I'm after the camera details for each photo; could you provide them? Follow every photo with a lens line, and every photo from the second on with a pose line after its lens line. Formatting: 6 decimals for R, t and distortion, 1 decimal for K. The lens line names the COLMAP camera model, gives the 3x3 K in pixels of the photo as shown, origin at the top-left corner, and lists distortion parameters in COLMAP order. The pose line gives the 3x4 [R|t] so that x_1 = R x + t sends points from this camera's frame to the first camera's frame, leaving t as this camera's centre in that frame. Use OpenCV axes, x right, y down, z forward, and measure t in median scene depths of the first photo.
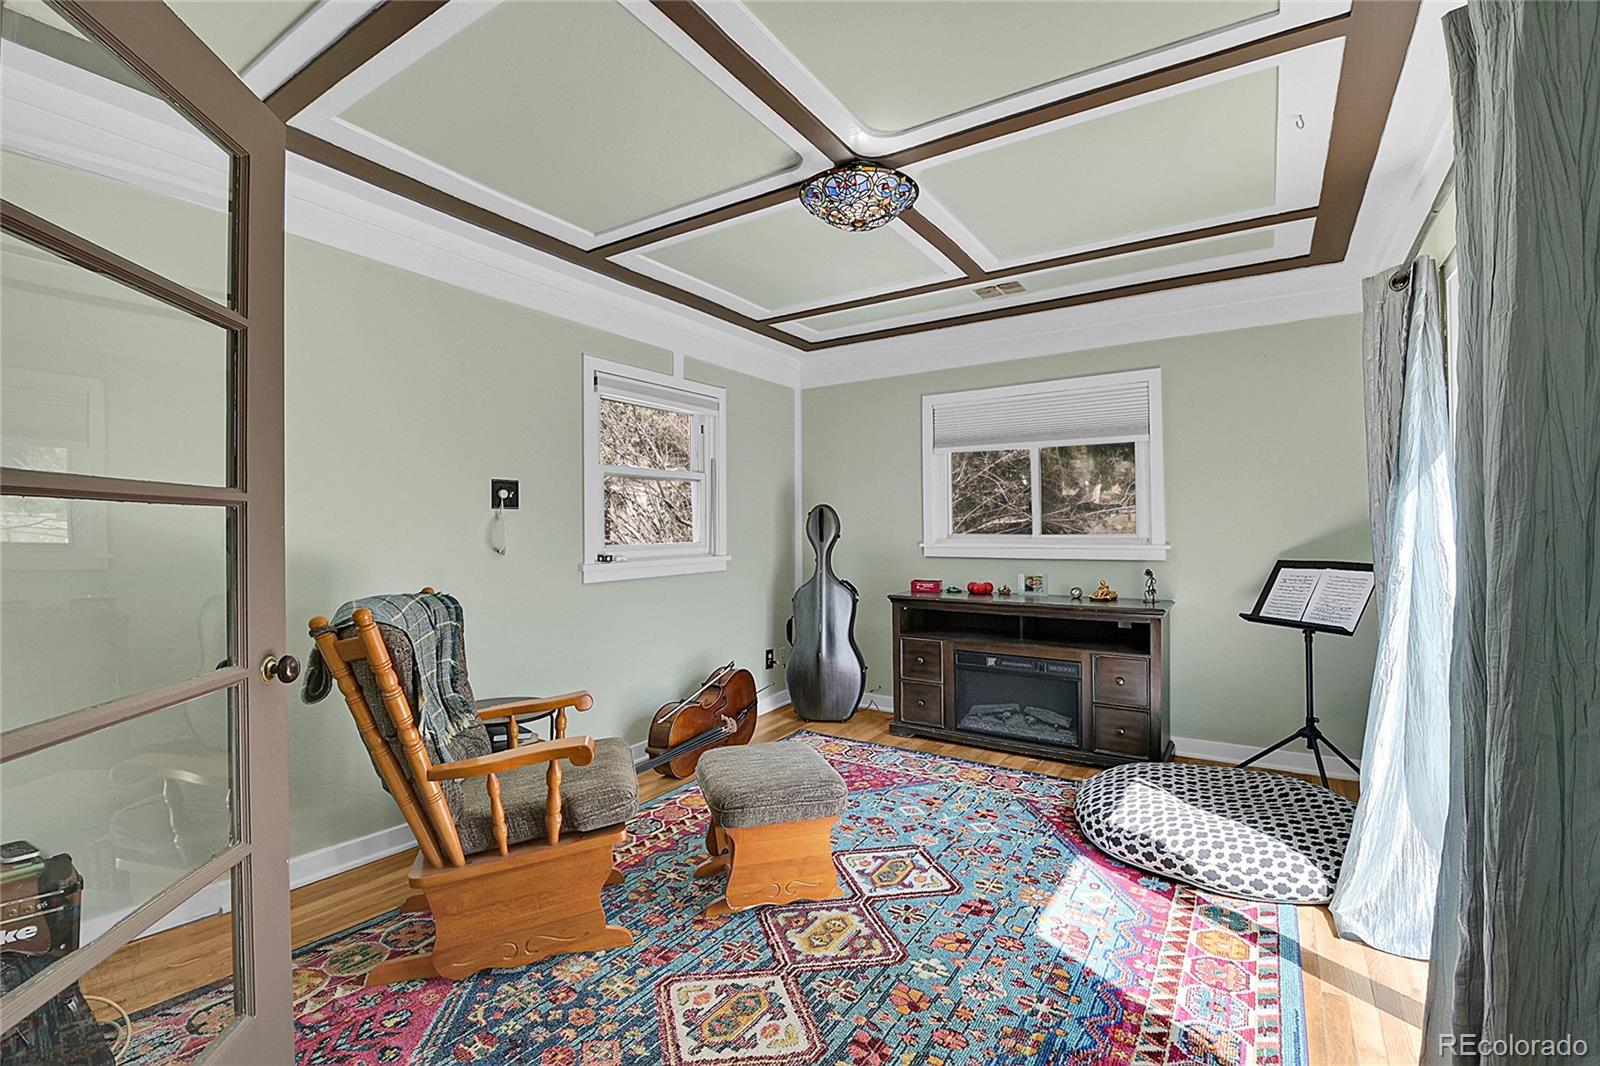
lens RADIAL K [[708.7, 0, 797.9], [0, 708.7, 524.9], [0, 0, 1]] dist [-0.000417, -0.000152]
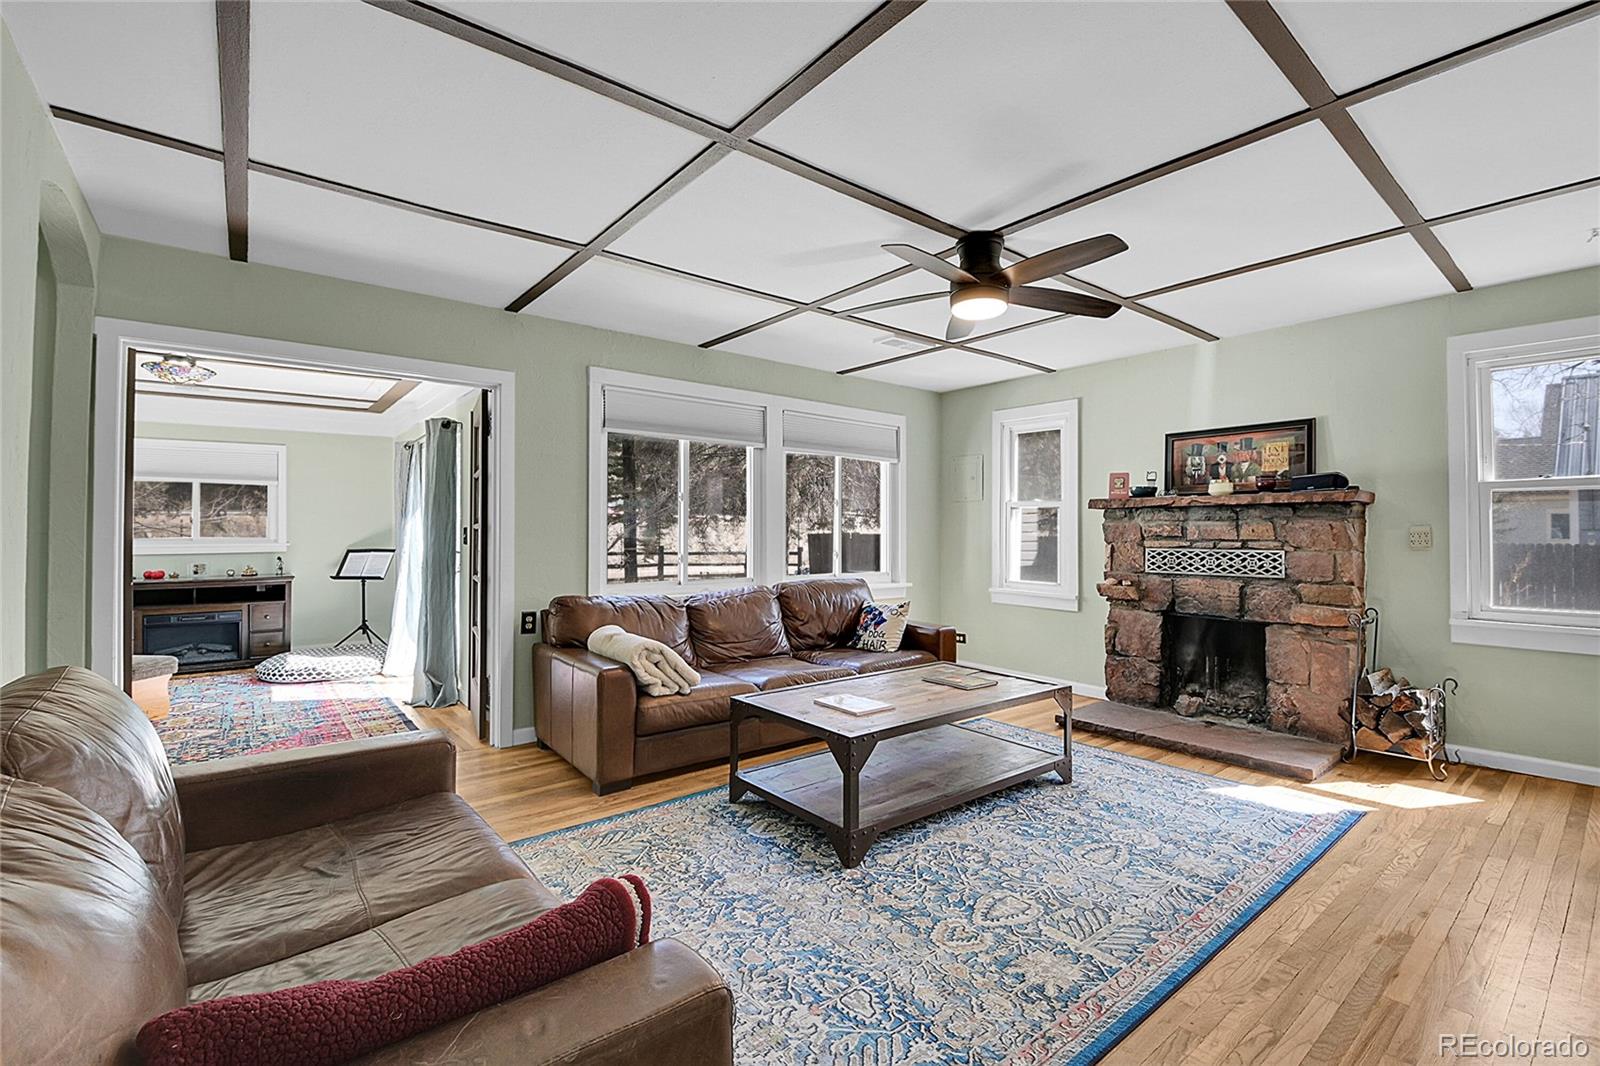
lens RADIAL K [[706.0, 0, 806.2], [0, 706.0, 525.0], [0, 0, 1]] dist [0.001206, -0.019367]
pose [[0.300366, 0.015889, 0.953692, -1.046497], [-0.008613, 0.999866, -0.013946, -0.004666], [-0.953785, -0.004025, 0.300462, -1.059057]]
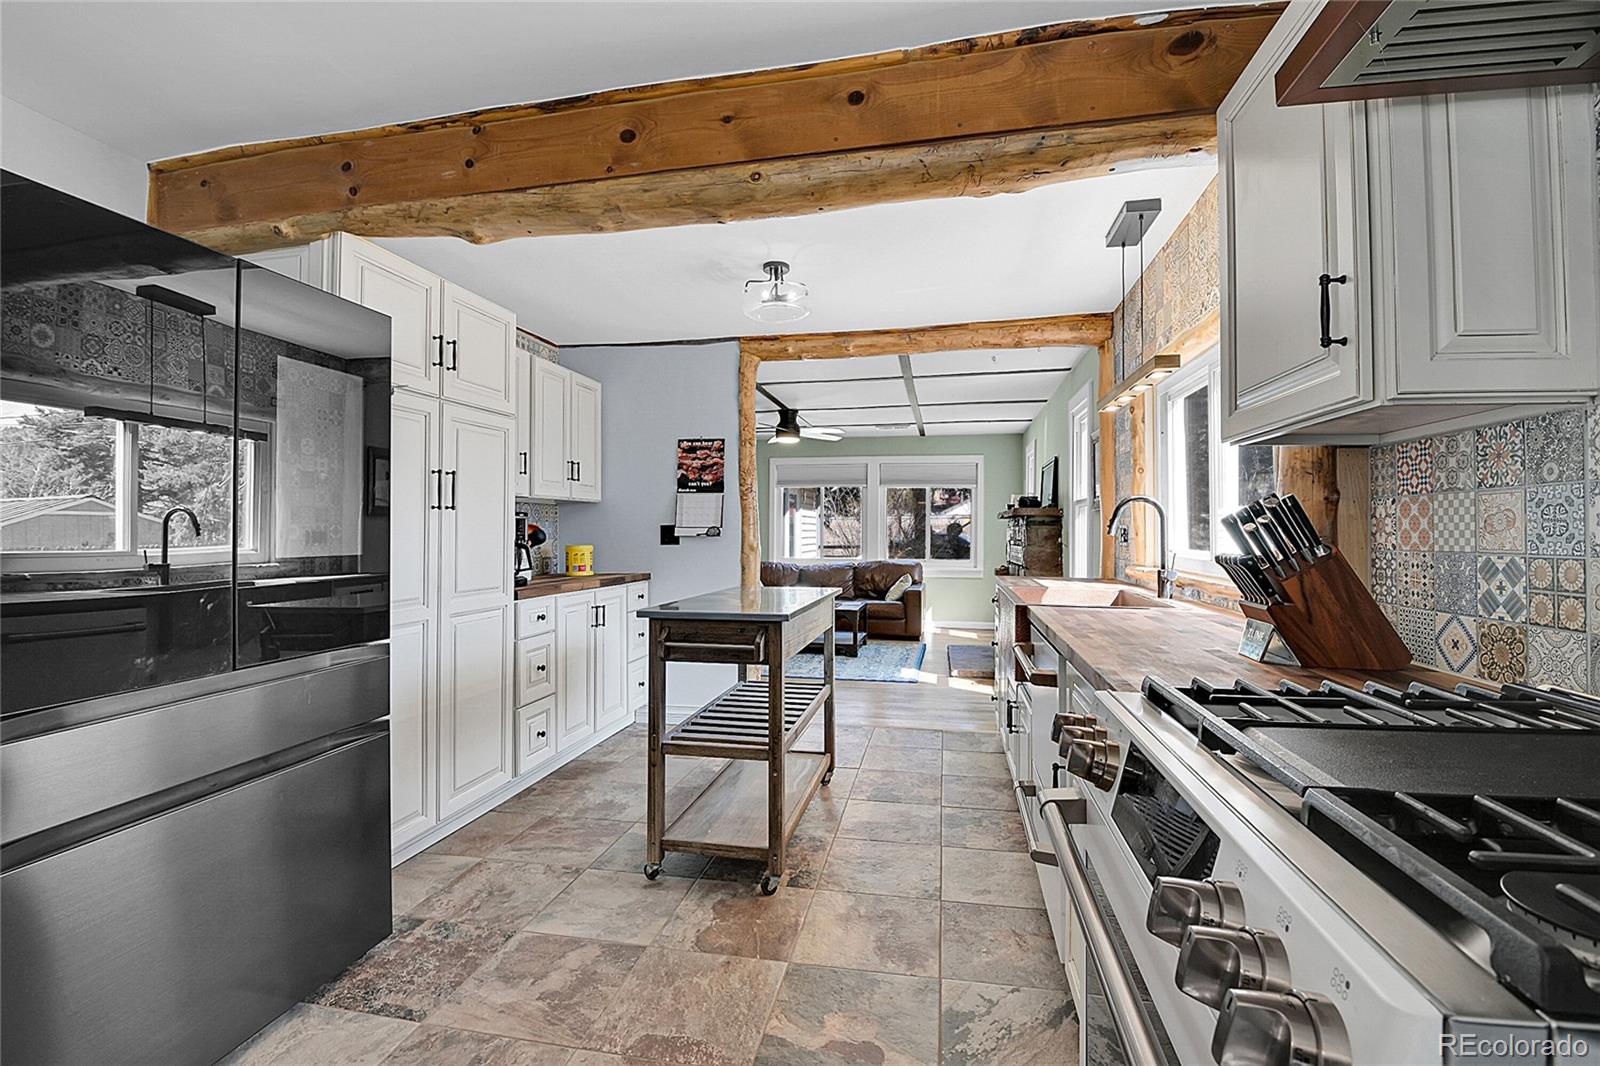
lens RADIAL K [[700.1, 0, 810.8], [0, 700.1, 524.0], [0, 0, 1]] dist [0.018044, -0.032862]
pose [[0.924594, 0.010790, 0.380801, -0.845512], [-0.008547, 0.999935, -0.007580, -0.026932], [-0.380858, 0.003754, 0.924626, -3.240567]]
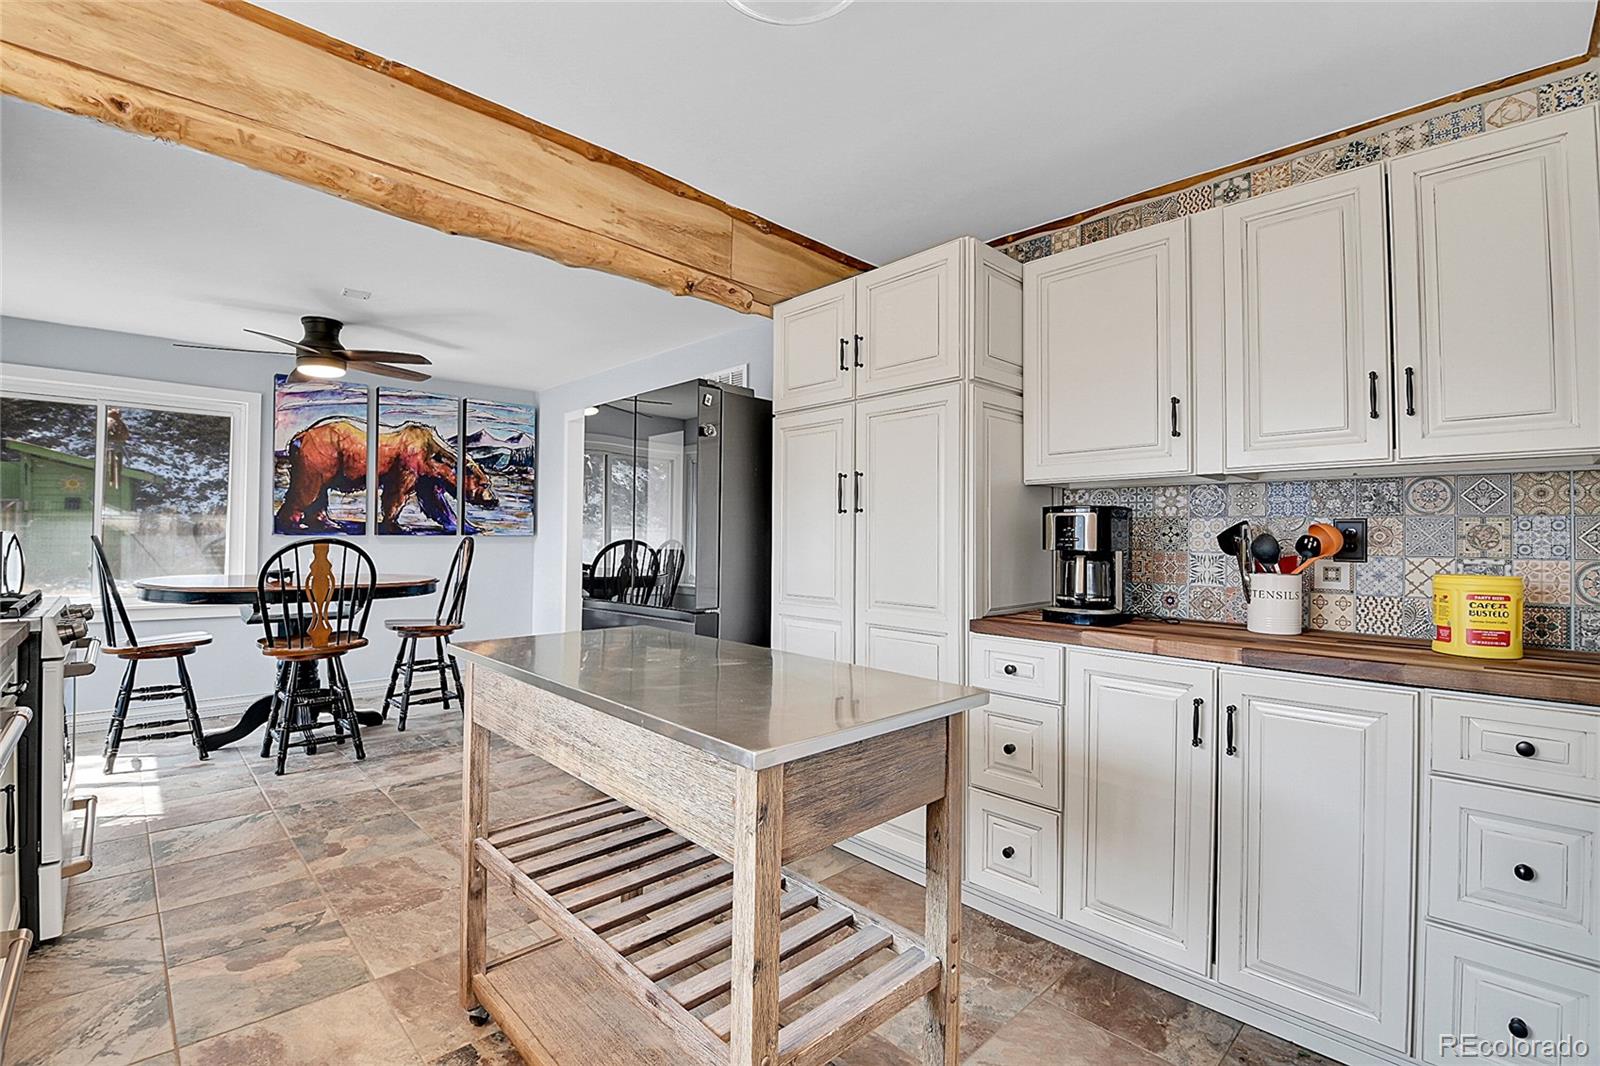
lens RADIAL K [[708.2, 0, 806.8], [0, 708.2, 526.9], [0, 0, 1]] dist [-0.003585, -0.013488]
pose [[-0.213526, -0.010892, -0.976877, -0.066513], [-0.001840, 0.999941, -0.010748, -0.021157], [0.976936, -0.000498, -0.213533, -2.099411]]
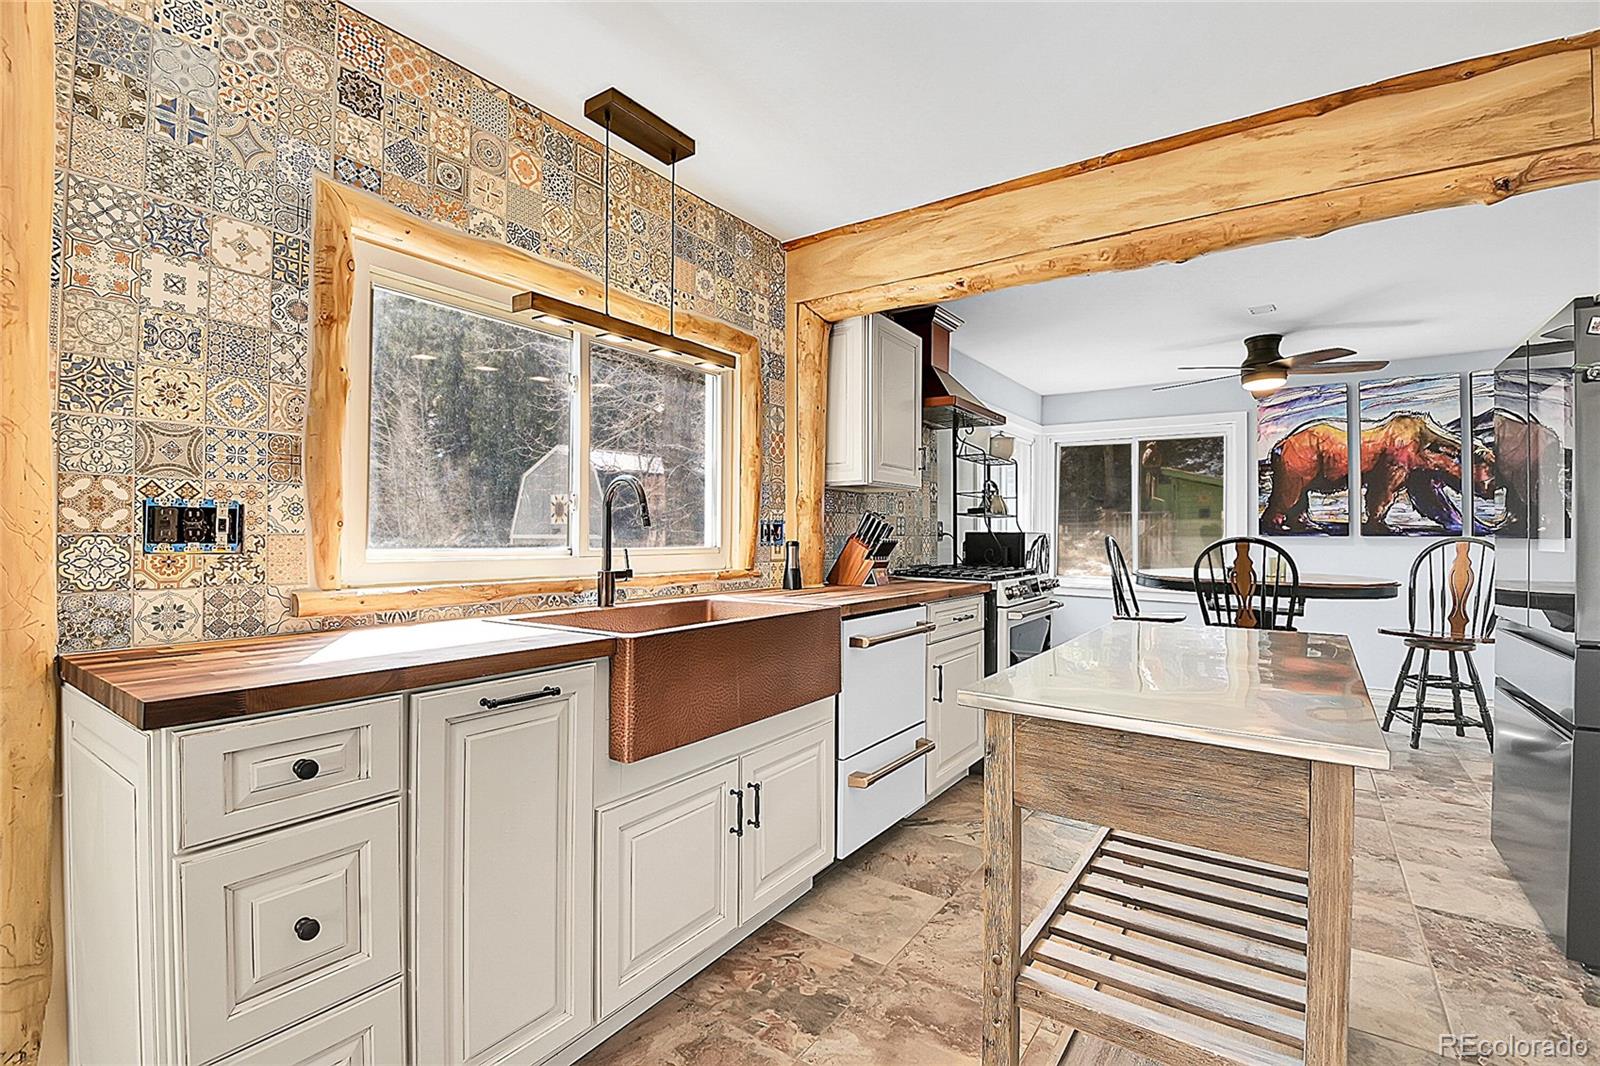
lens RADIAL K [[708.2, 0, 806.8], [0, 708.2, 526.9], [0, 0, 1]] dist [-0.003585, -0.013488]
pose [[-0.999596, -0.000699, 0.028425, -0.280882], [-0.001116, 0.999892, -0.014643, -0.013482], [-0.028412, -0.014669, -0.999489, -1.800228]]
